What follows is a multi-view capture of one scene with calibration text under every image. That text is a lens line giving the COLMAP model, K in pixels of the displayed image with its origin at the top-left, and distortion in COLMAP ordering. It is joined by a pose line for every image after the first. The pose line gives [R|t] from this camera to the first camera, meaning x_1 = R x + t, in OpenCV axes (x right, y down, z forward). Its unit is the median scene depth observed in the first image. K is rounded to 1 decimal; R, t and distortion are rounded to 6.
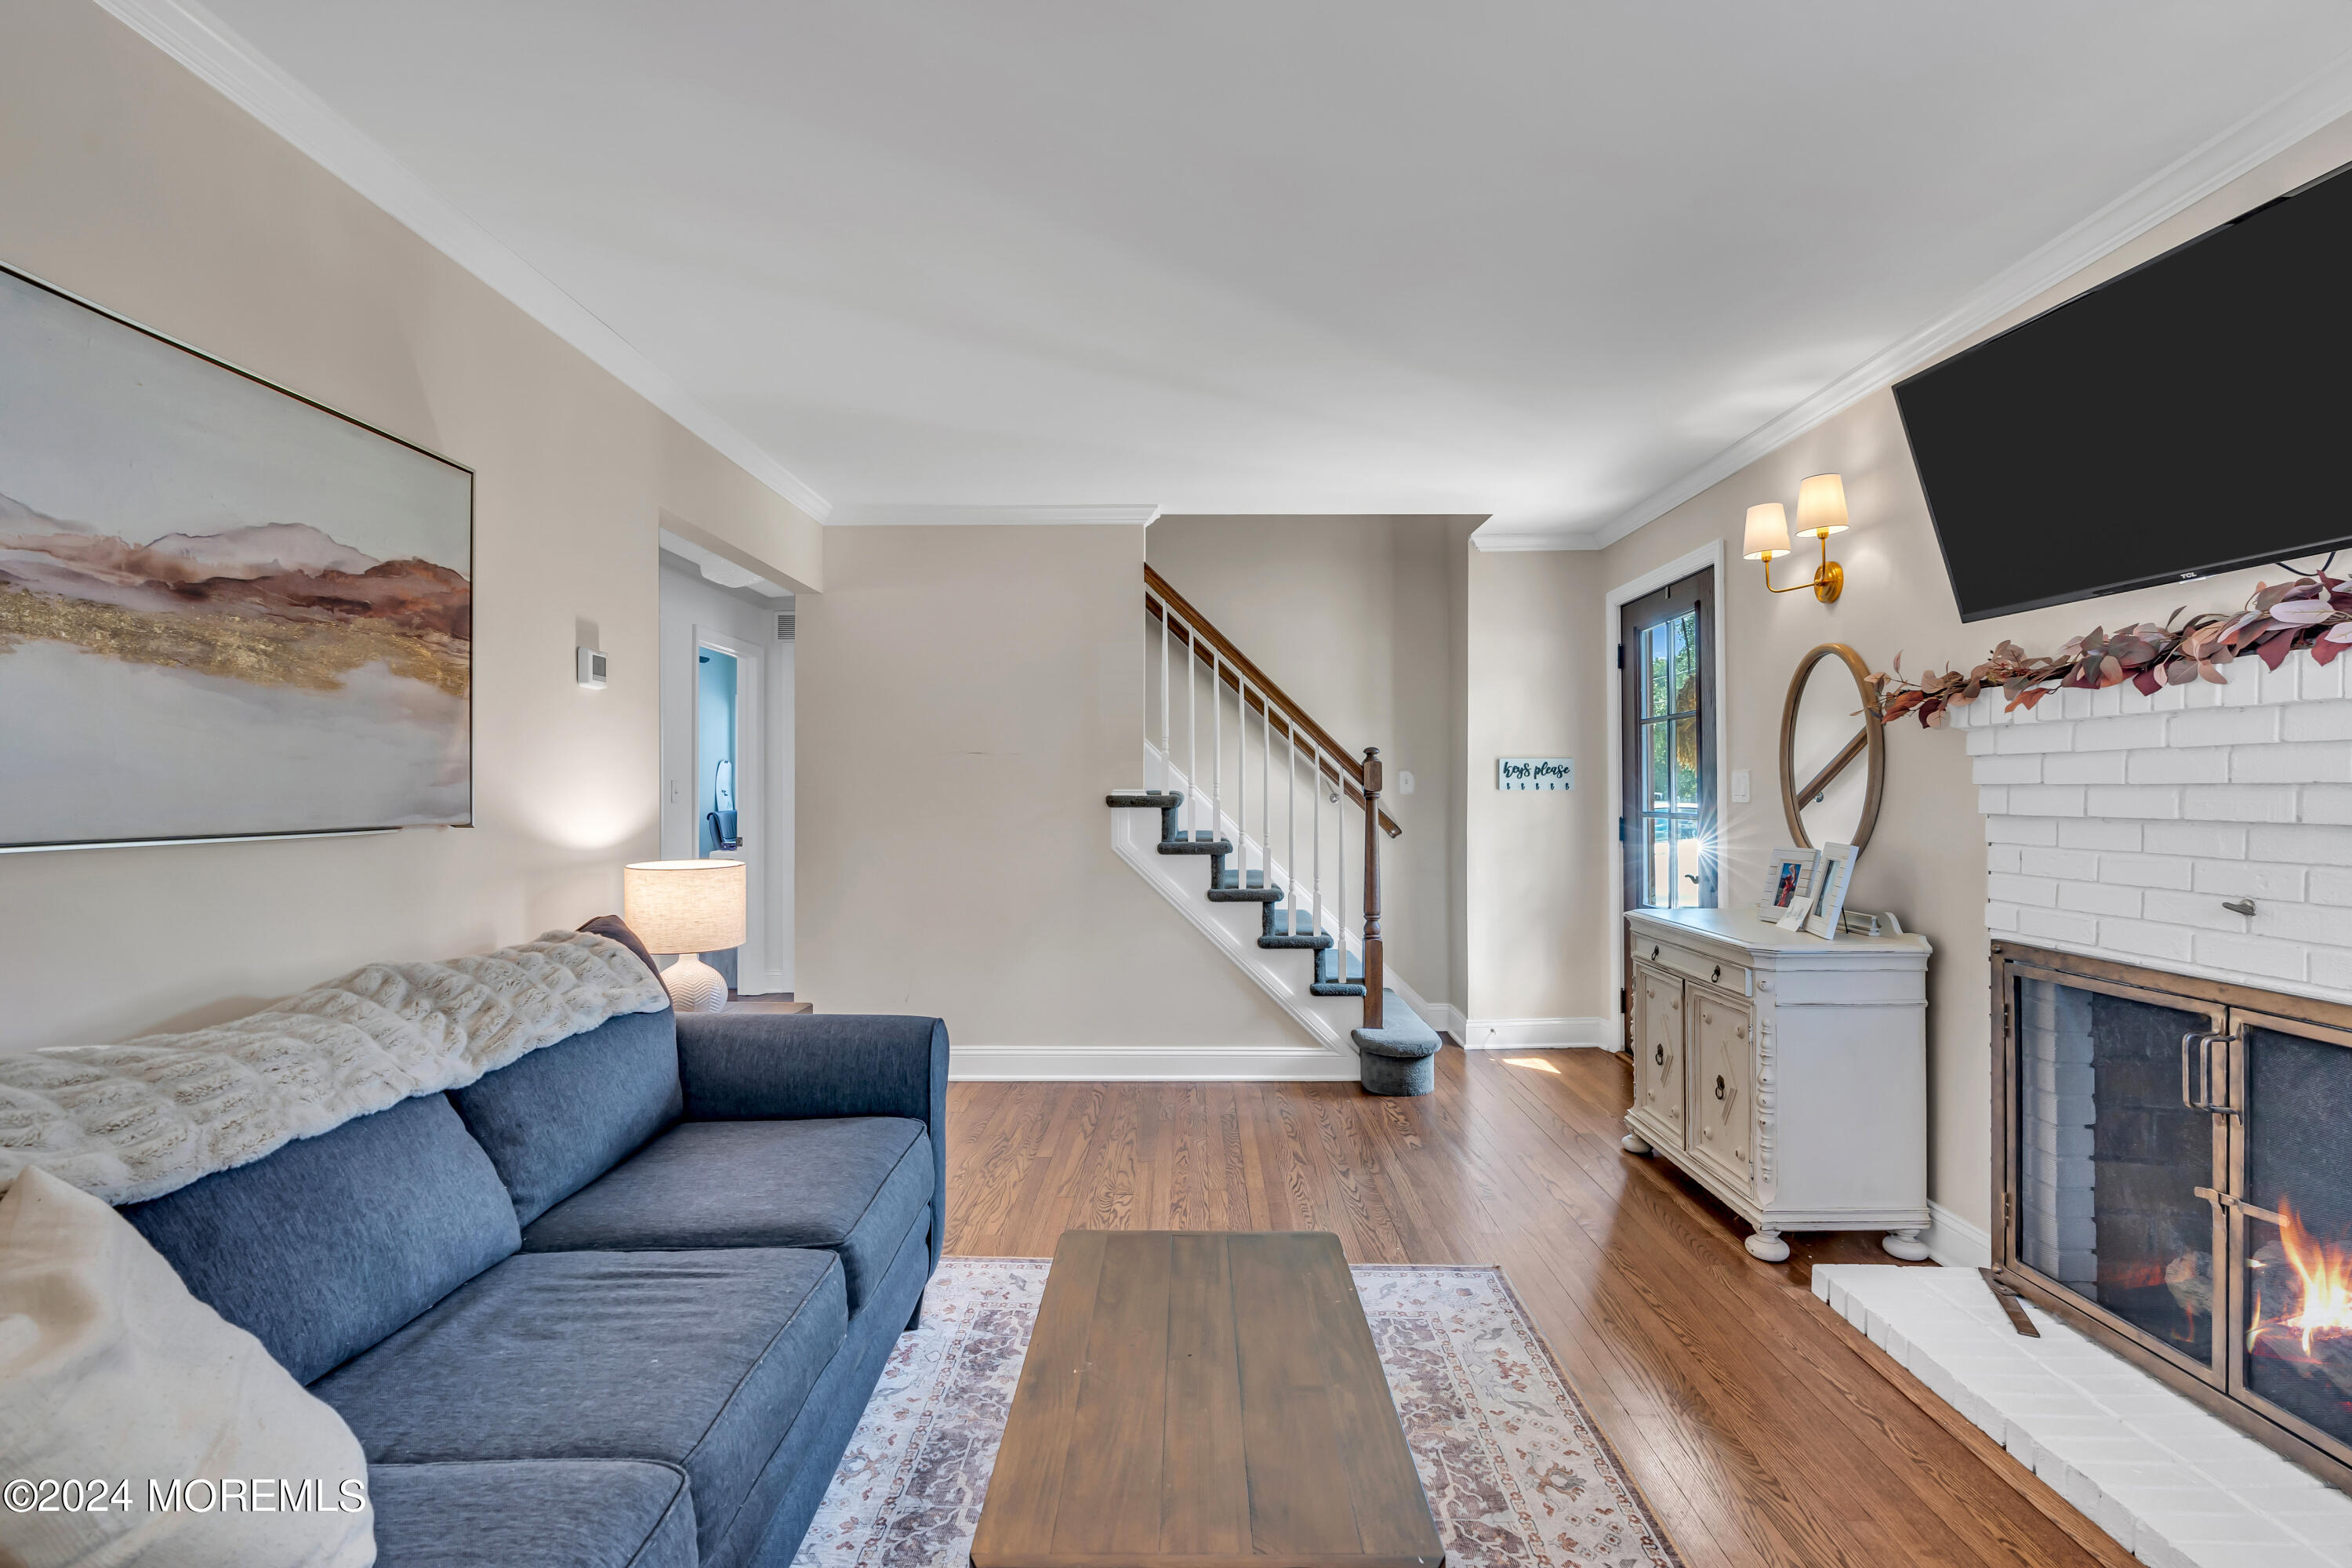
lens RADIAL K [[1077.4, 0, 1189.4], [0, 1077.4, 779.9], [0, 0, 1]] dist [0.024125, 0.003249]
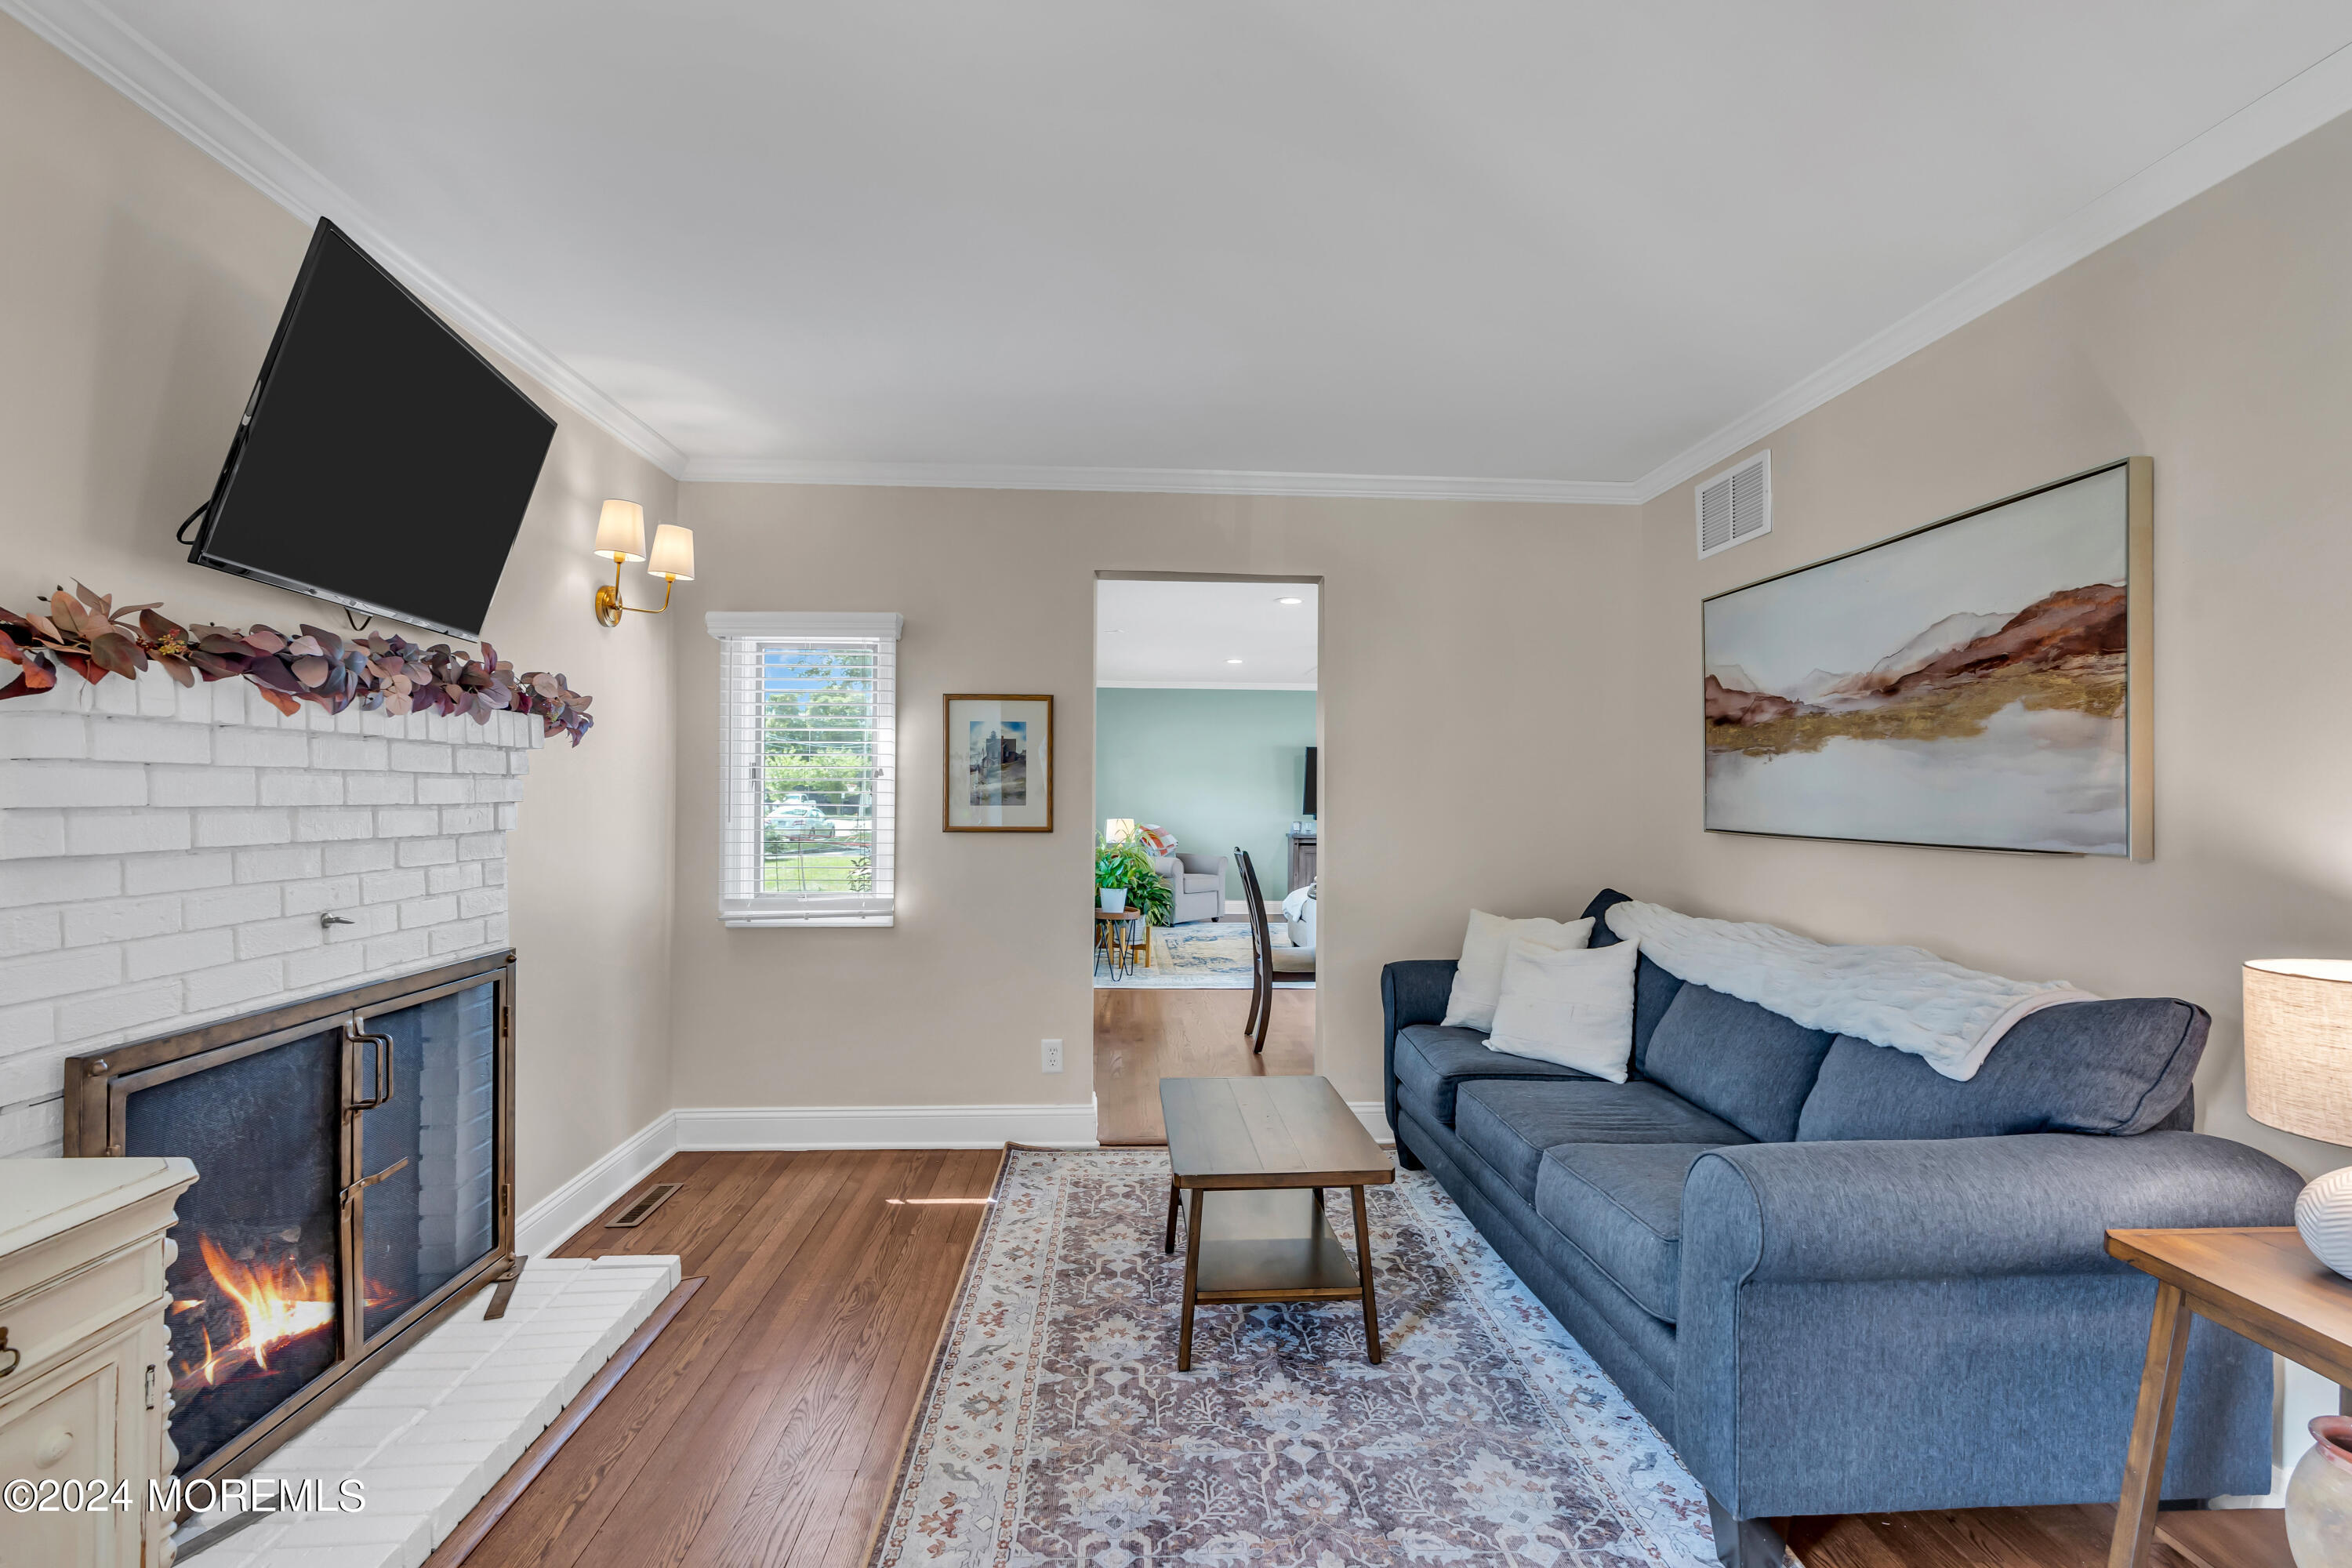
lens RADIAL K [[1077.4, 0, 1179.7], [0, 1077.4, 788.9], [0, 0, 1]] dist [0.024125, 0.003249]
pose [[-0.998373, -0.003759, -0.056893, 0.186629], [-0.002833, 0.999862, -0.016358, 0.002644], [0.056946, -0.016170, -0.998246, 2.067655]]
